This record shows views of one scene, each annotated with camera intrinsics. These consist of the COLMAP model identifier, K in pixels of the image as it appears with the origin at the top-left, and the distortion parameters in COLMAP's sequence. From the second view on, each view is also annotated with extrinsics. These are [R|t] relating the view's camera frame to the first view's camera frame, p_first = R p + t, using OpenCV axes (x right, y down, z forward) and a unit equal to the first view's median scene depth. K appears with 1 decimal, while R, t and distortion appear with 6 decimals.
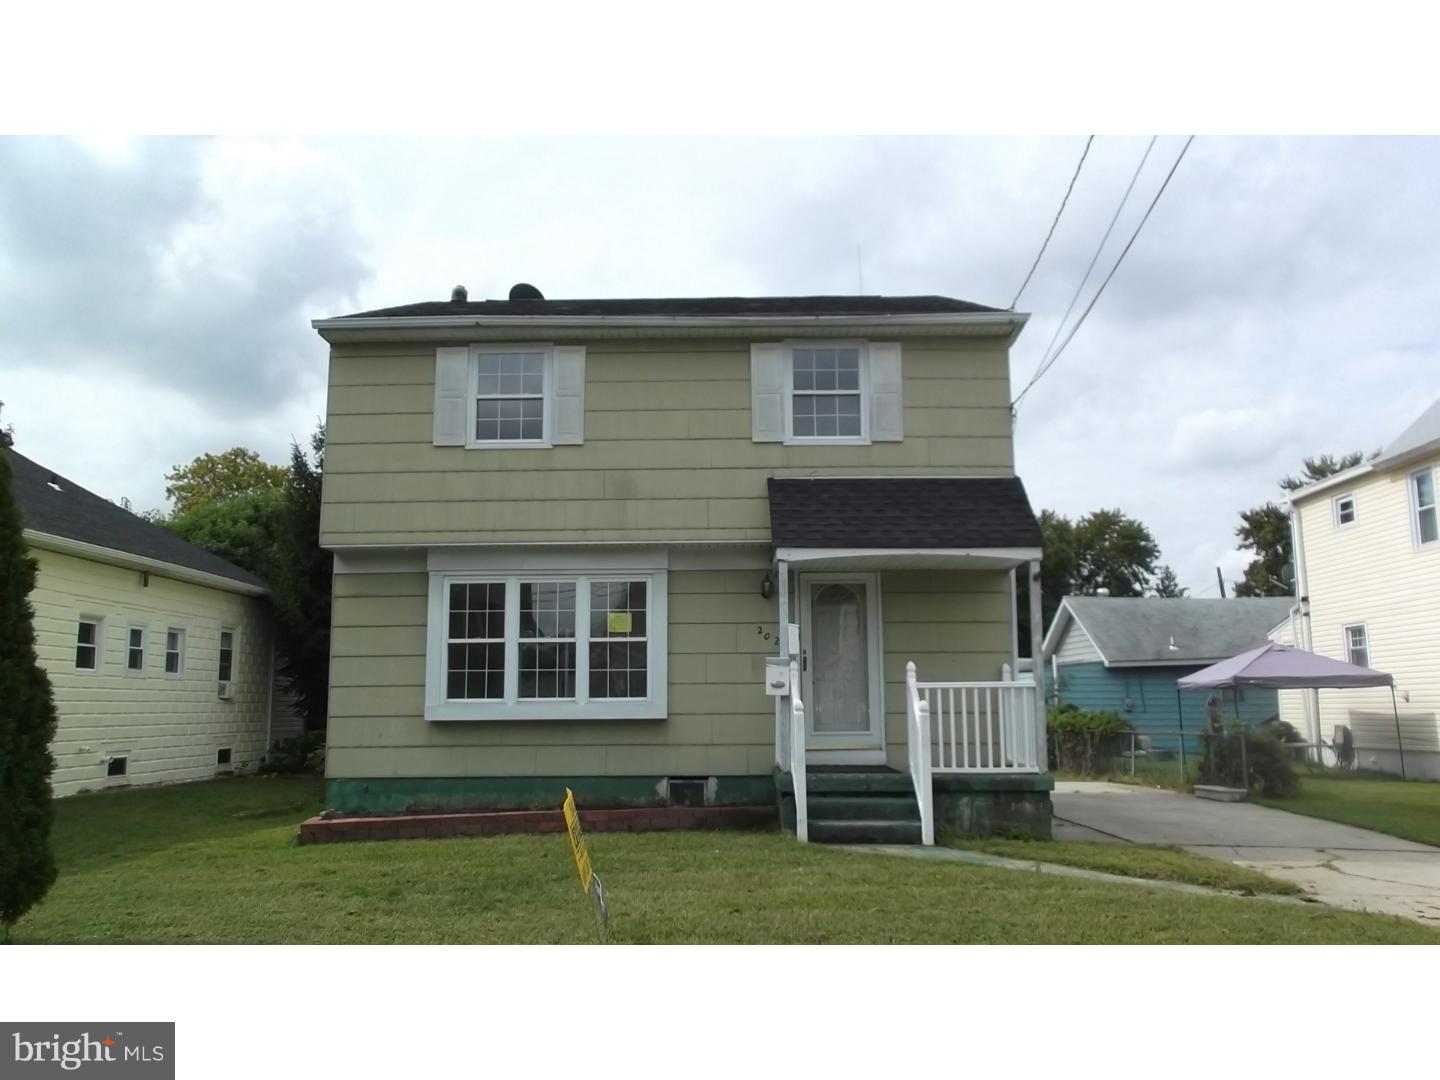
lens RADIAL K [[1112.8, 0, 720.0], [0, 1112.8, 540.0], [0, 0, 1]] dist [-0.002528, 0.003800]
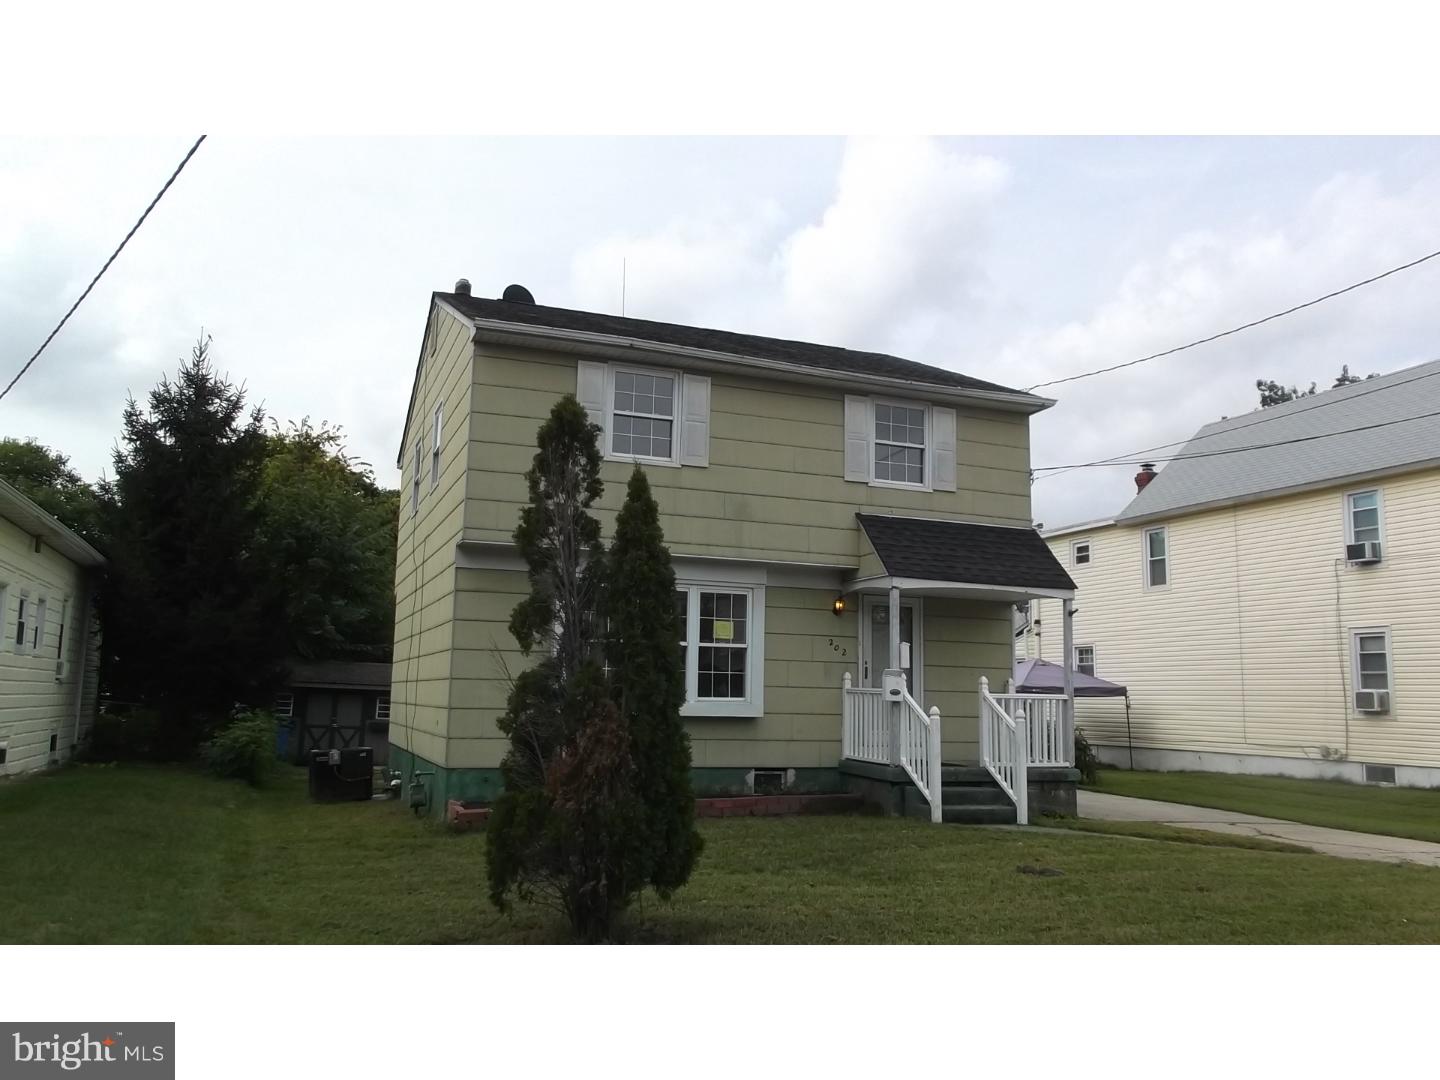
lens RADIAL K [[1112.8, 0, 720.0], [0, 1112.8, 540.0], [0, 0, 1]] dist [-0.002528, 0.003800]
pose [[0.927922, 0.077417, 0.364647, -0.505212], [-0.082750, 0.996570, -0.001003, -0.014024], [-0.363474, -0.029244, 0.931145, -0.032868]]
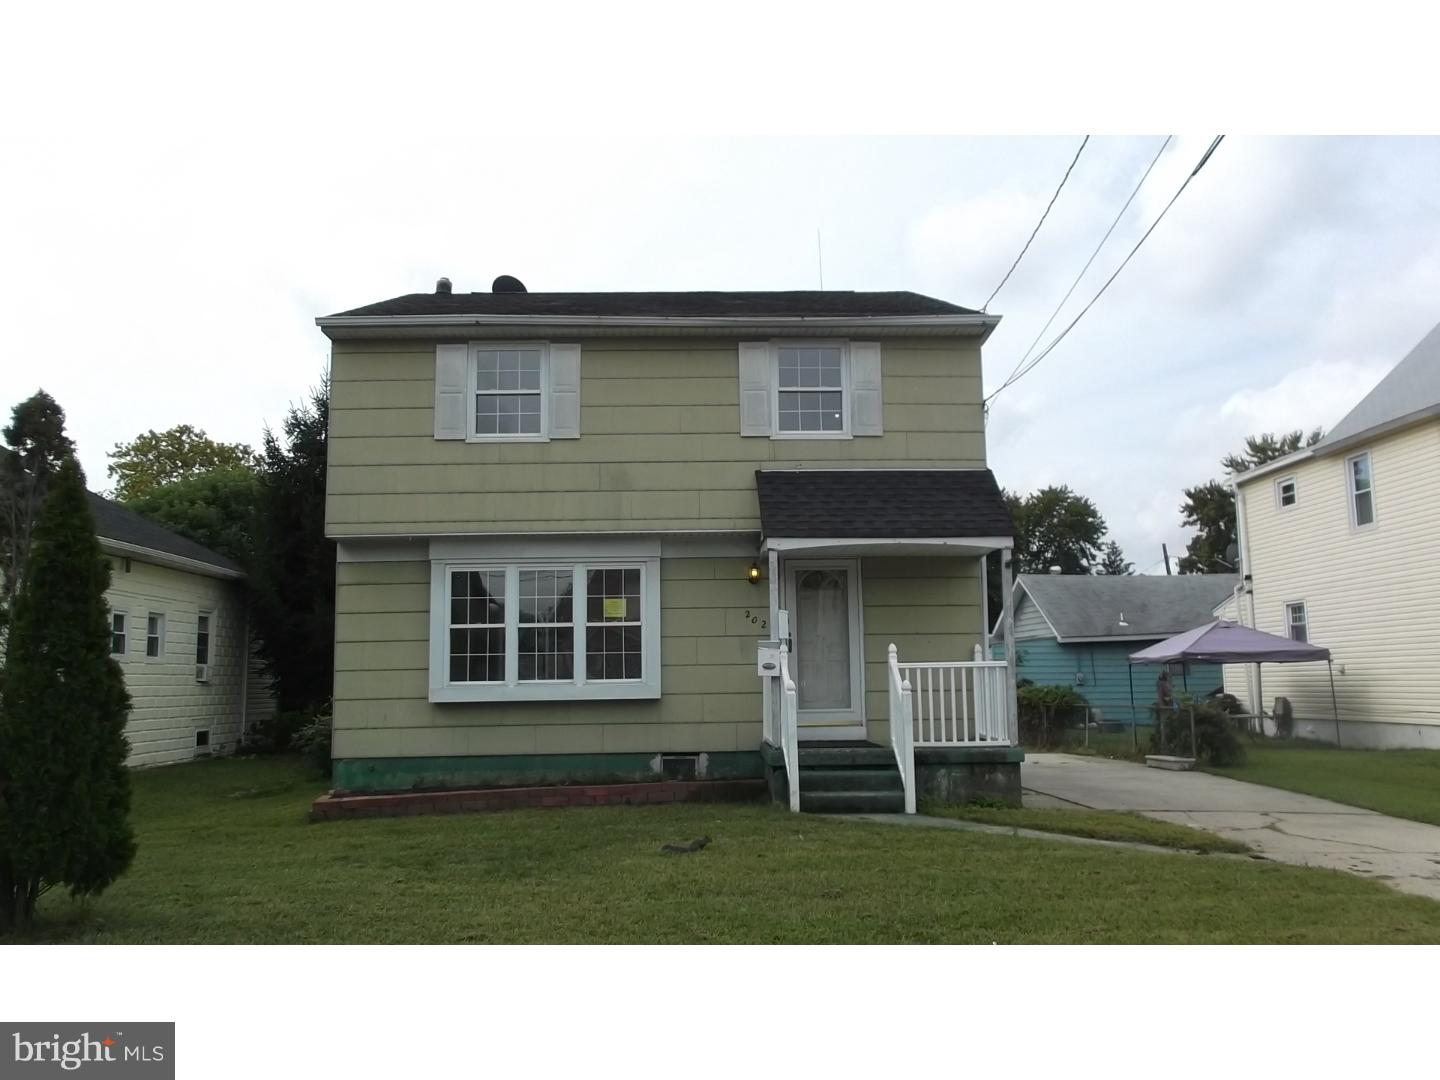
lens RADIAL K [[1112.8, 0, 720.0], [0, 1112.8, 540.0], [0, 0, 1]] dist [-0.002528, 0.003800]
pose [[0.999075, -0.003450, 0.042857, -0.035678], [0.002548, 0.999775, 0.021070, -0.011896], [-0.042920, -0.020942, 0.998859, -0.053971]]
